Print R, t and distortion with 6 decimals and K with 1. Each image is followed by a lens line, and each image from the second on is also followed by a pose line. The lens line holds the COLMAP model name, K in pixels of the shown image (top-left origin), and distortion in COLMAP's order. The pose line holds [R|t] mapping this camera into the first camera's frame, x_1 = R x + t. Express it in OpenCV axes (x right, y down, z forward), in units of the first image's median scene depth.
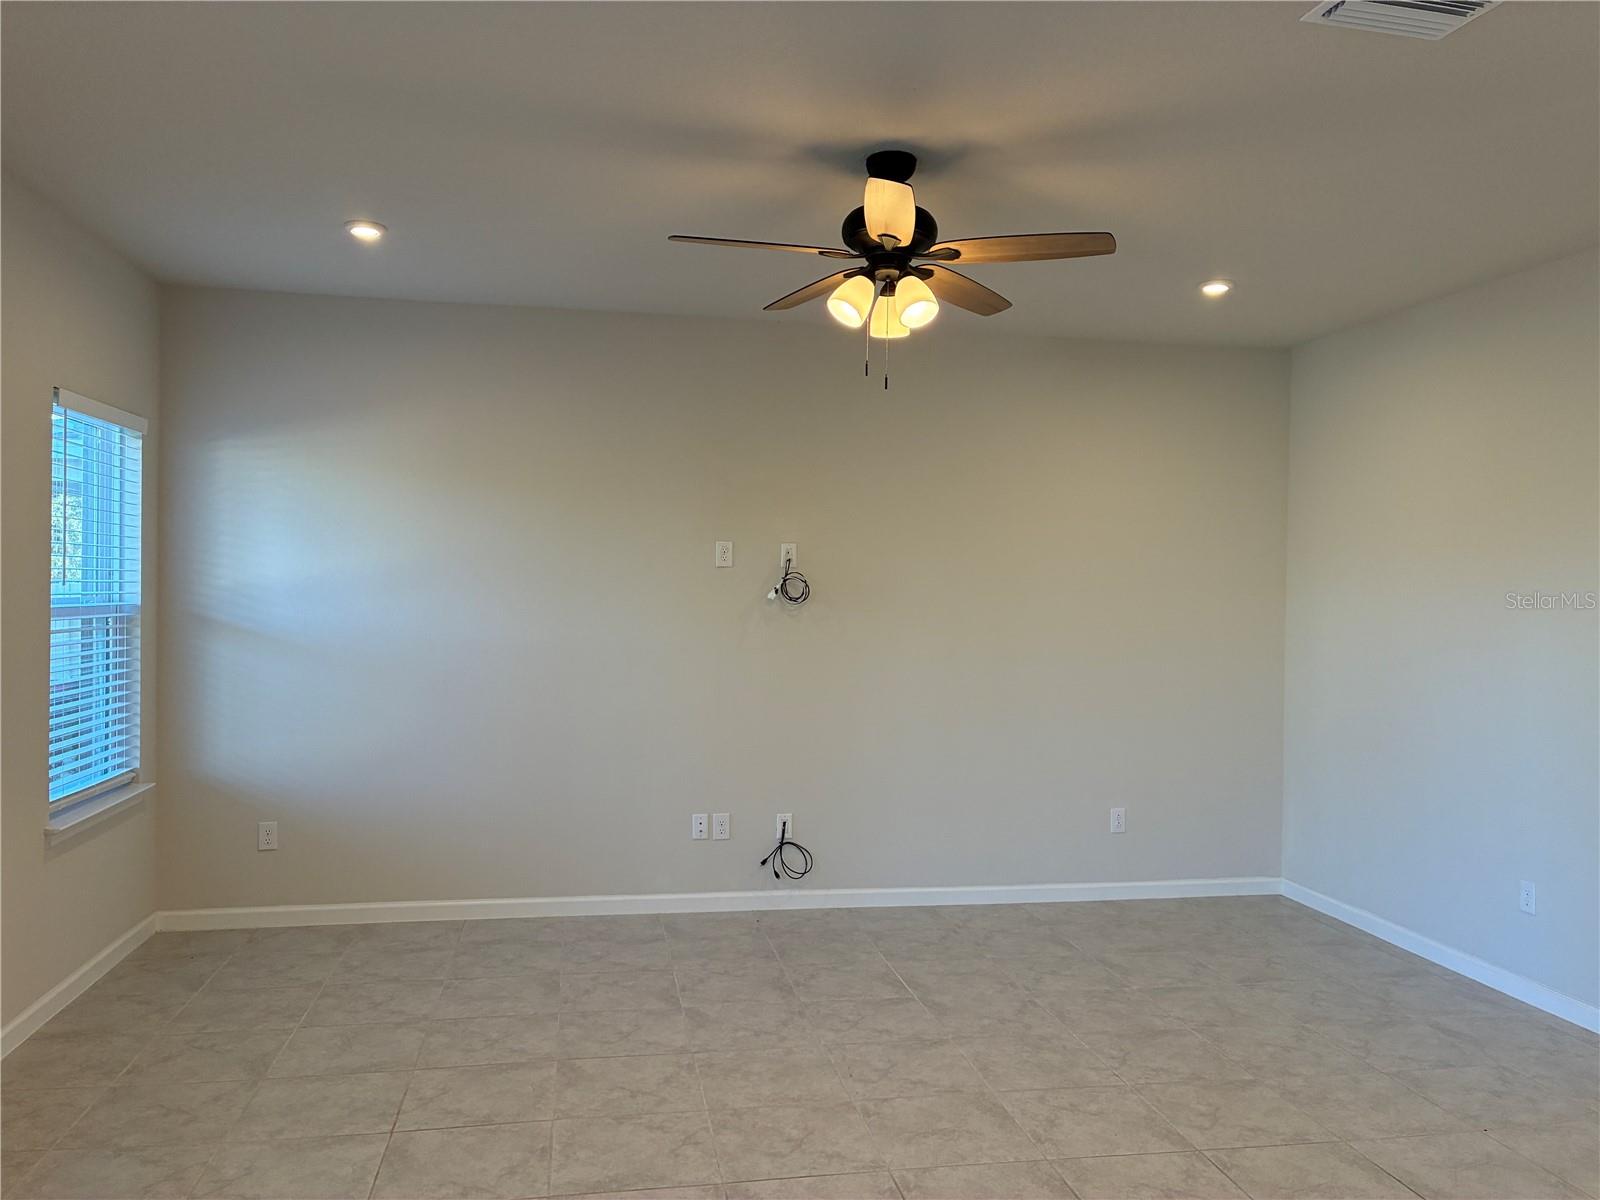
lens RADIAL K [[1204.8, 0, 802.9], [0, 1204.8, 603.3], [0, 0, 1]] dist [0.055840, -0.059976]
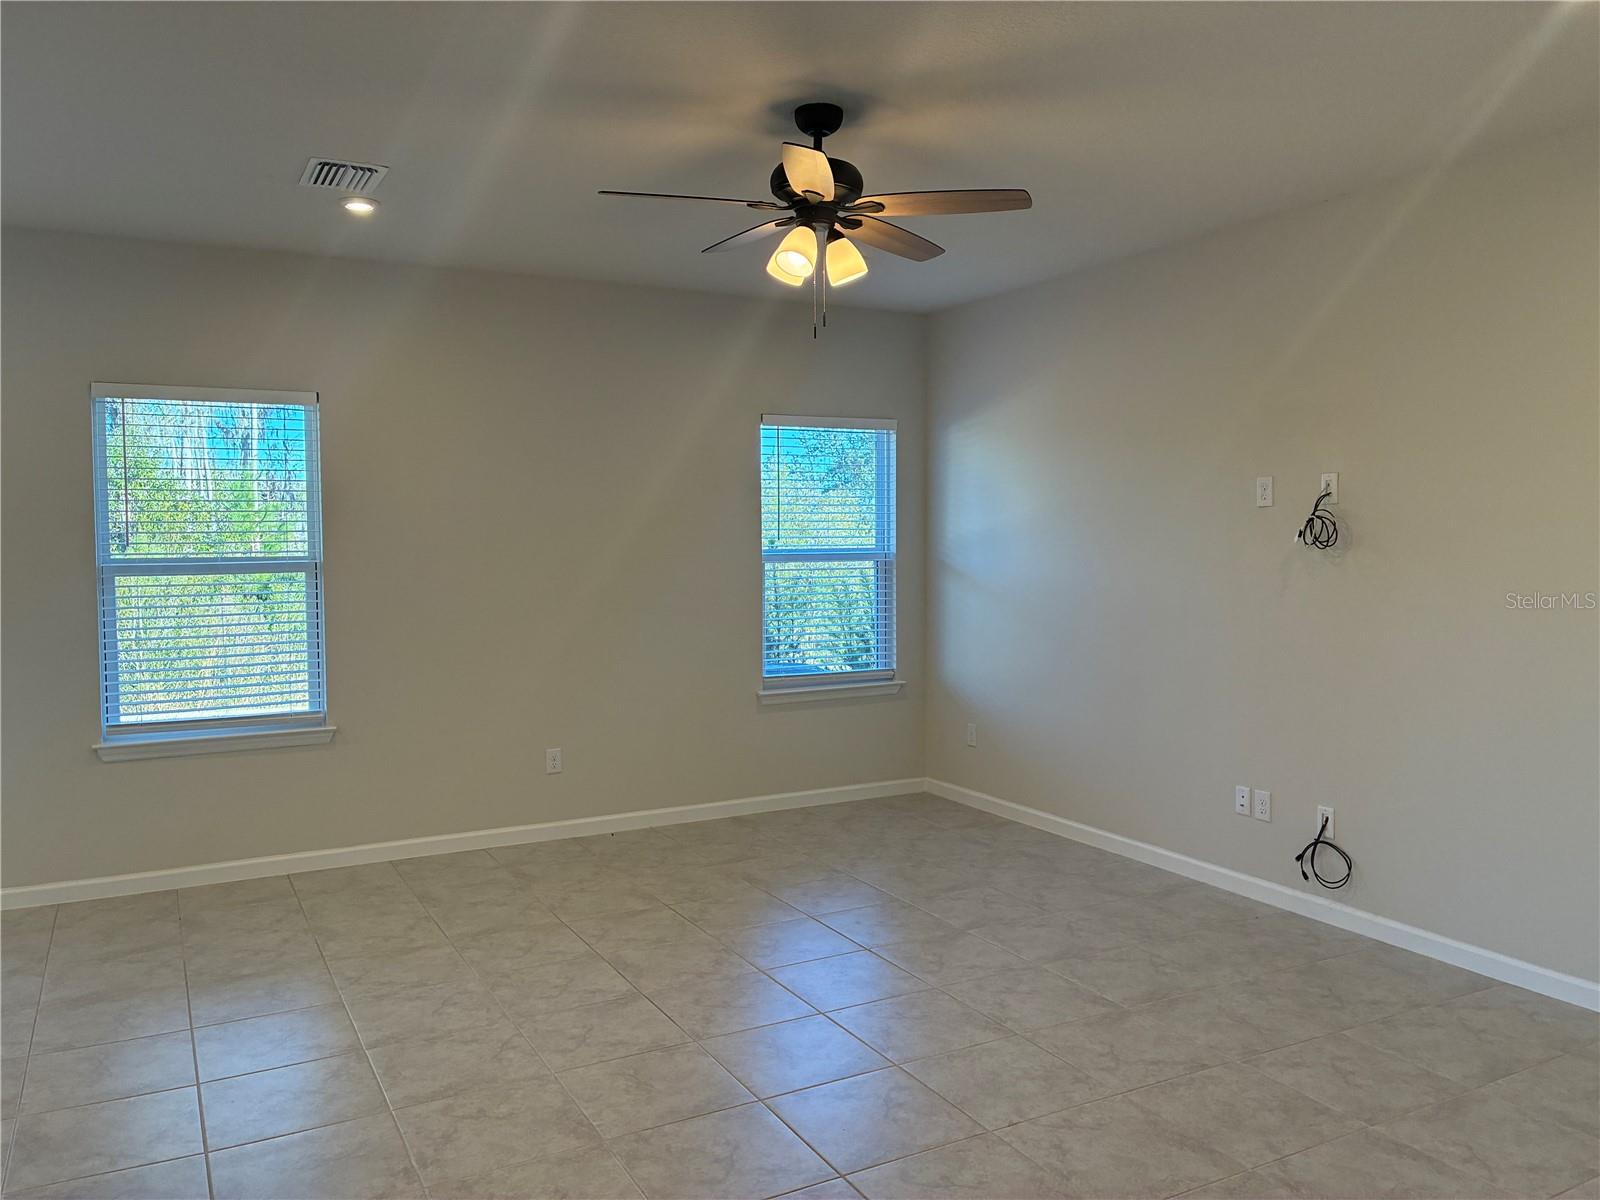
lens RADIAL K [[1204.8, 0, 805.2], [0, 1204.8, 600.3], [0, 0, 1]] dist [0.055840, -0.059976]
pose [[0.315312, 0.032950, -0.948416, 0.768451], [0.002815, 0.999360, 0.035656, 0.005989], [0.948984, -0.013913, 0.315017, 0.485515]]
